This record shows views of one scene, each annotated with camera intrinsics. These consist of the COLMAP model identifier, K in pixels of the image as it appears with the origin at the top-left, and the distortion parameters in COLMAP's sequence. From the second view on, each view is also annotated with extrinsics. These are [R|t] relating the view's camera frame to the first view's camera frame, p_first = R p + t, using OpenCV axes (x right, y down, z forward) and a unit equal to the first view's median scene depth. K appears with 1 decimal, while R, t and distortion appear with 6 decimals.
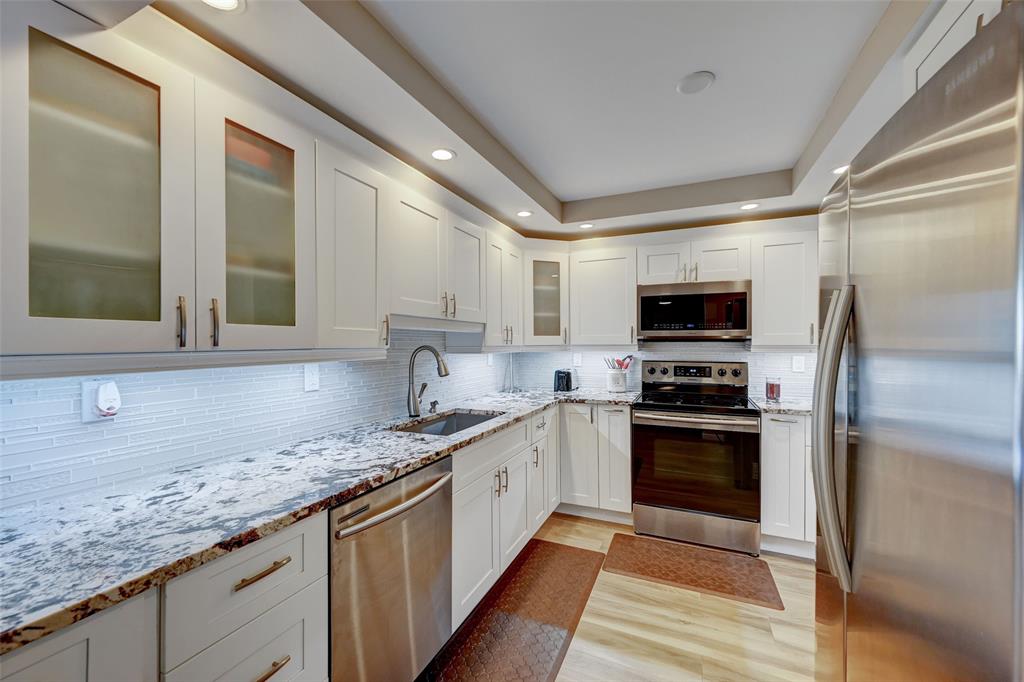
lens RADIAL K [[403.1, 0, 511.7], [0, 403.1, 341.4], [0, 0, 1]] dist [-0.003513, -0.000189]
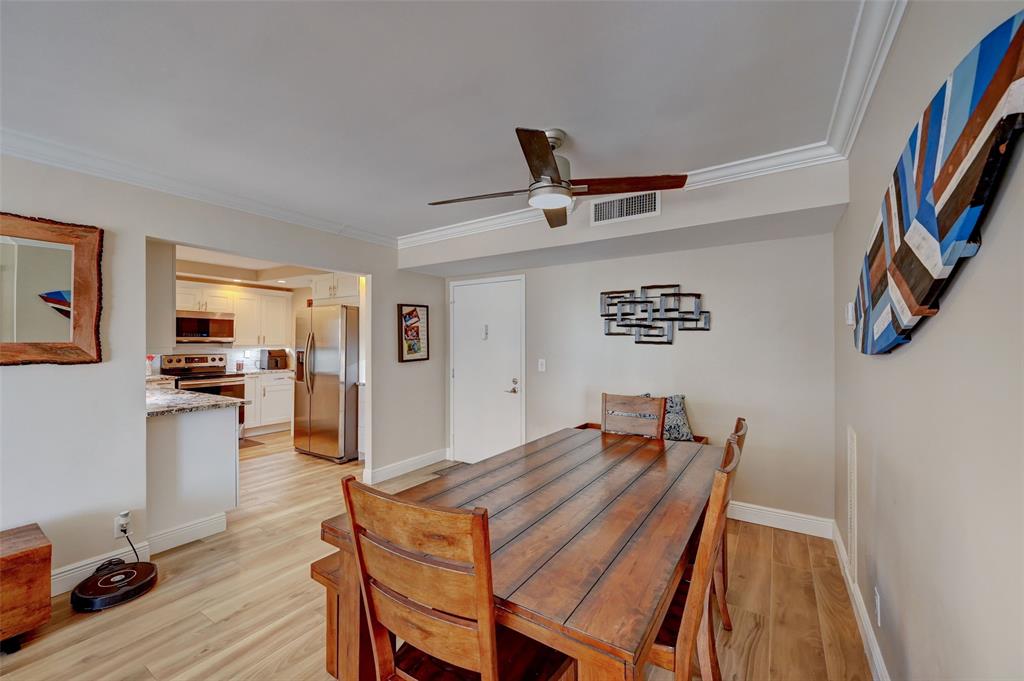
lens RADIAL K [[407.9, 0, 513.0], [0, 407.9, 338.2], [0, 0, 1]] dist [0.002033, 0.000000]
pose [[0.147454, 0.009030, 0.989028, -1.177137], [-0.002408, 0.999959, -0.008771, -0.009731], [-0.989066, -0.001088, 0.147470, -0.679097]]
